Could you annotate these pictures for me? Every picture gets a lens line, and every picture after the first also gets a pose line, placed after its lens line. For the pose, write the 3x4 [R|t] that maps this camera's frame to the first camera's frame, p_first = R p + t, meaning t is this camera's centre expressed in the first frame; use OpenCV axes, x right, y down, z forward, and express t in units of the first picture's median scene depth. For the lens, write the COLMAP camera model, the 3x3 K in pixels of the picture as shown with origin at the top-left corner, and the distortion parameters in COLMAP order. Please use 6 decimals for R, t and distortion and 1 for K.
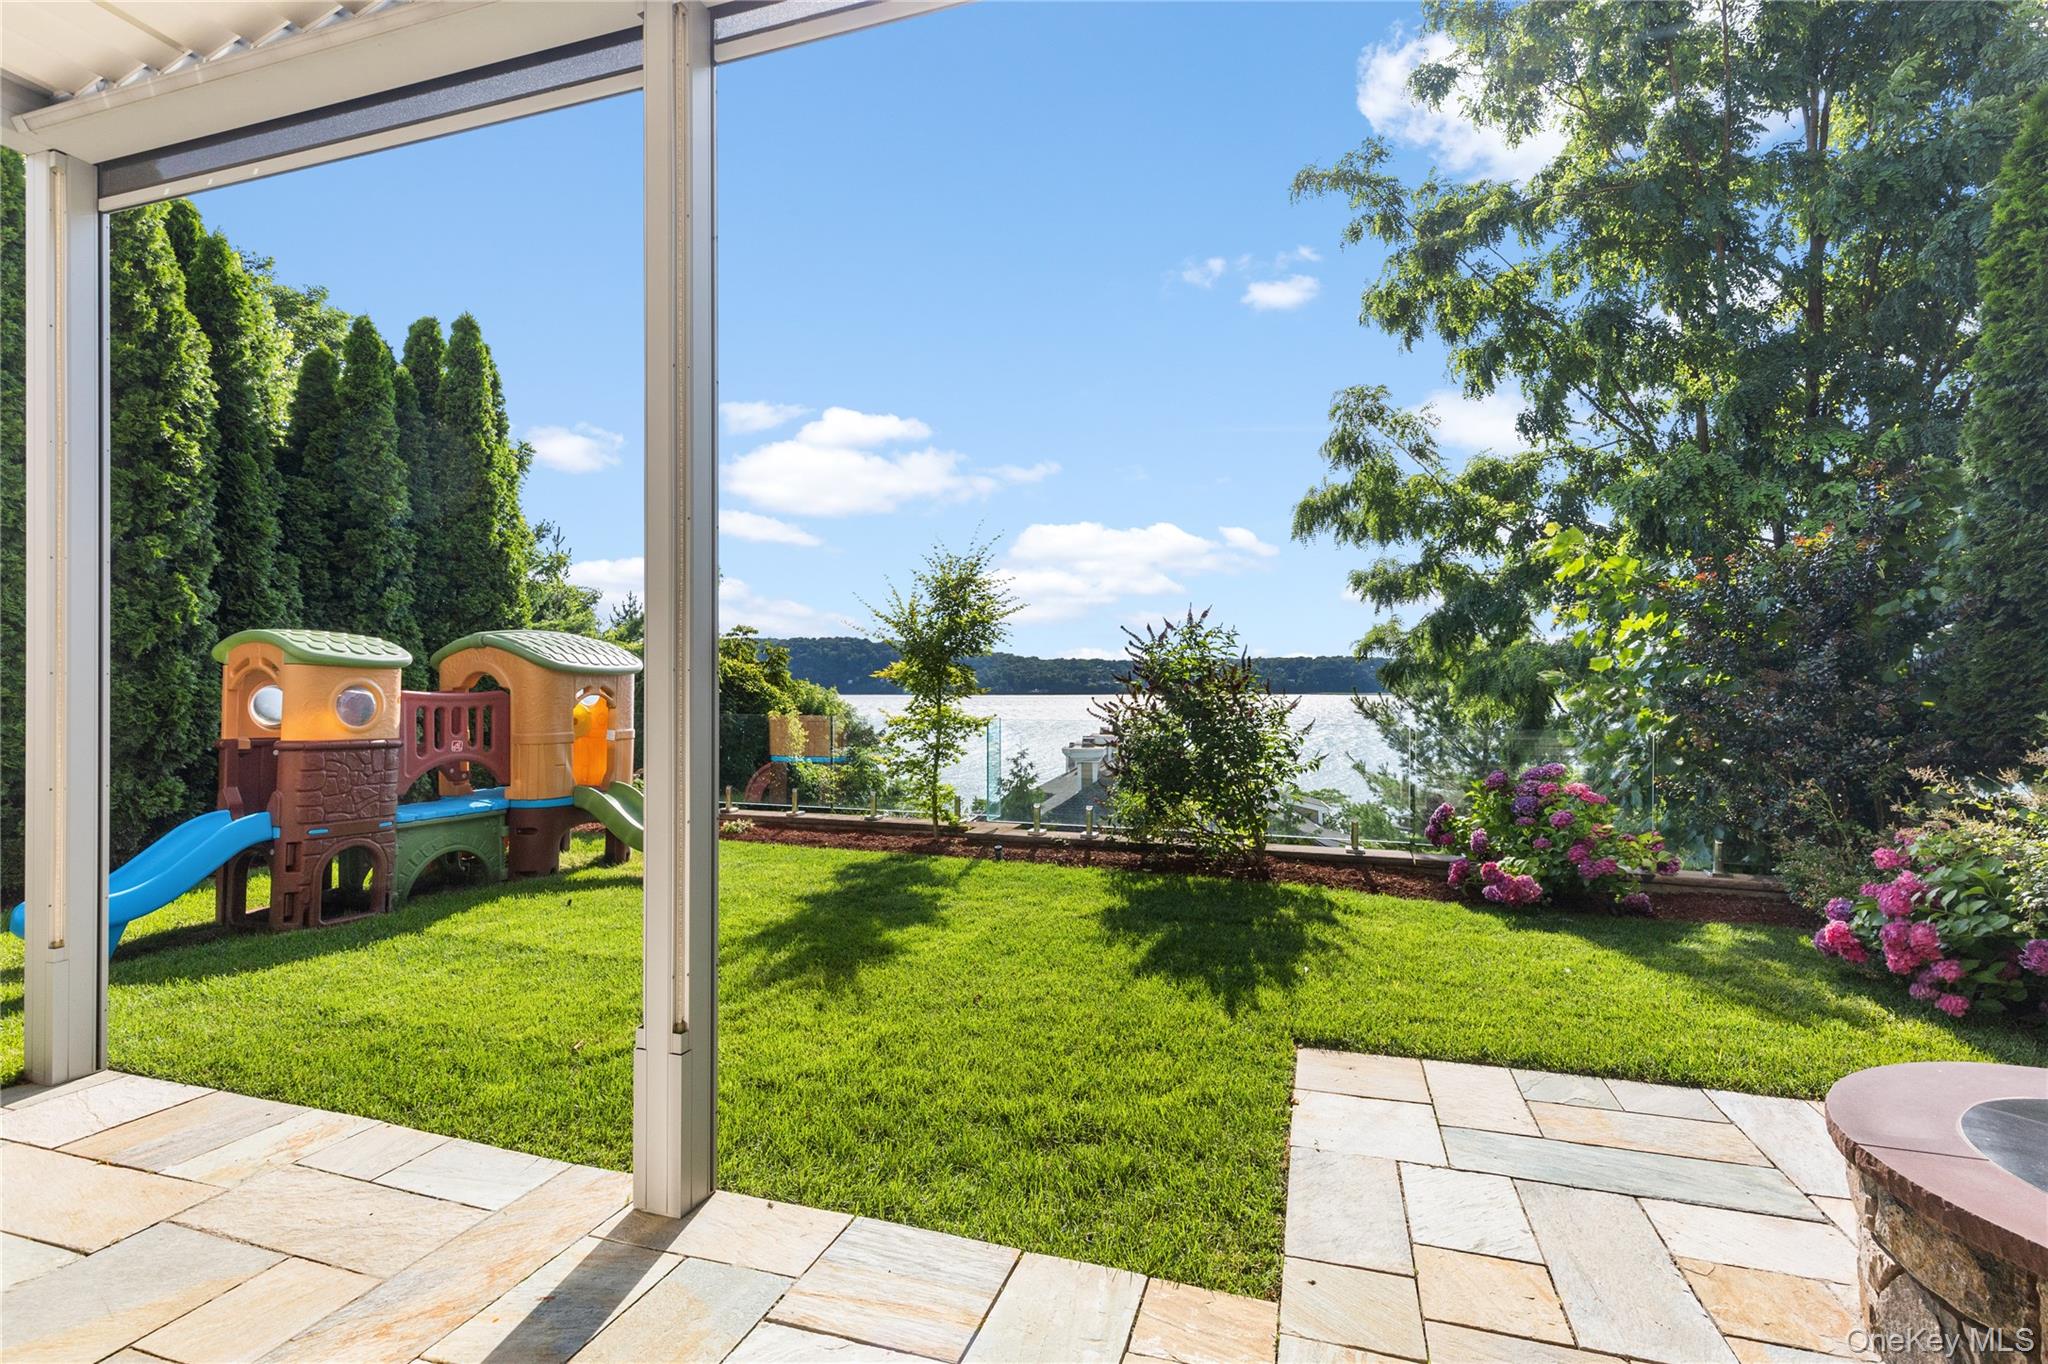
lens RADIAL K [[967.9, 0, 1024.0], [0, 967.9, 682.0], [0, 0, 1]] dist [0.000582, 0.000115]
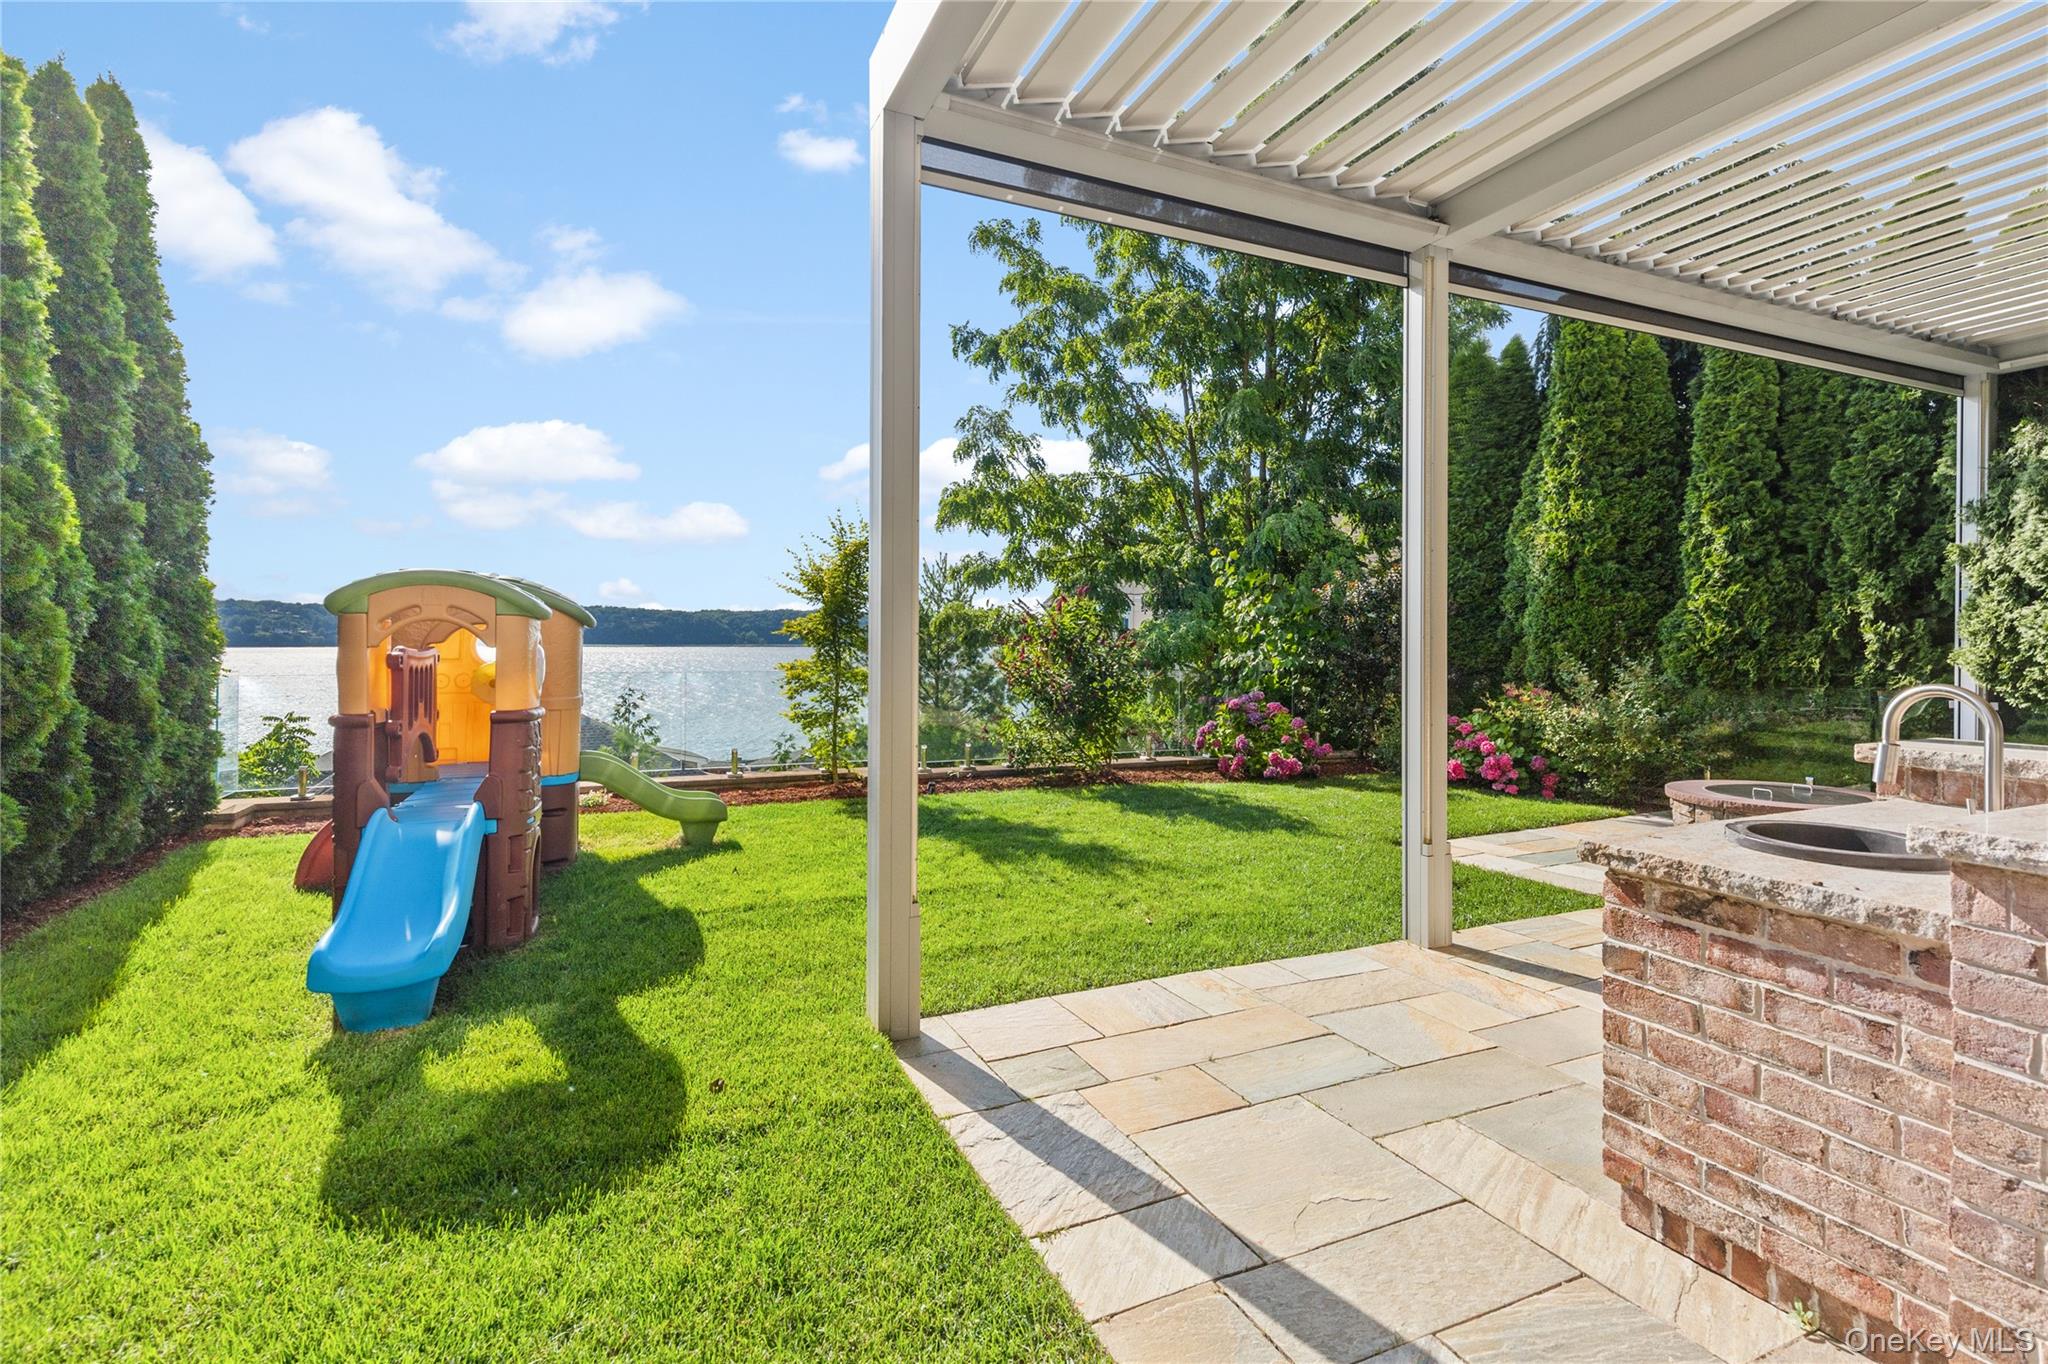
lens RADIAL K [[937.3, 0, 1024.0], [0, 937.3, 682.0], [0, 0, 1]] dist [-0.000210, -0.000038]
pose [[0.744246, -0.022573, 0.667524, -0.626327], [-0.001171, 0.999383, 0.035101, 0.010099], [-0.667905, -0.026906, 0.743760, 0.087582]]
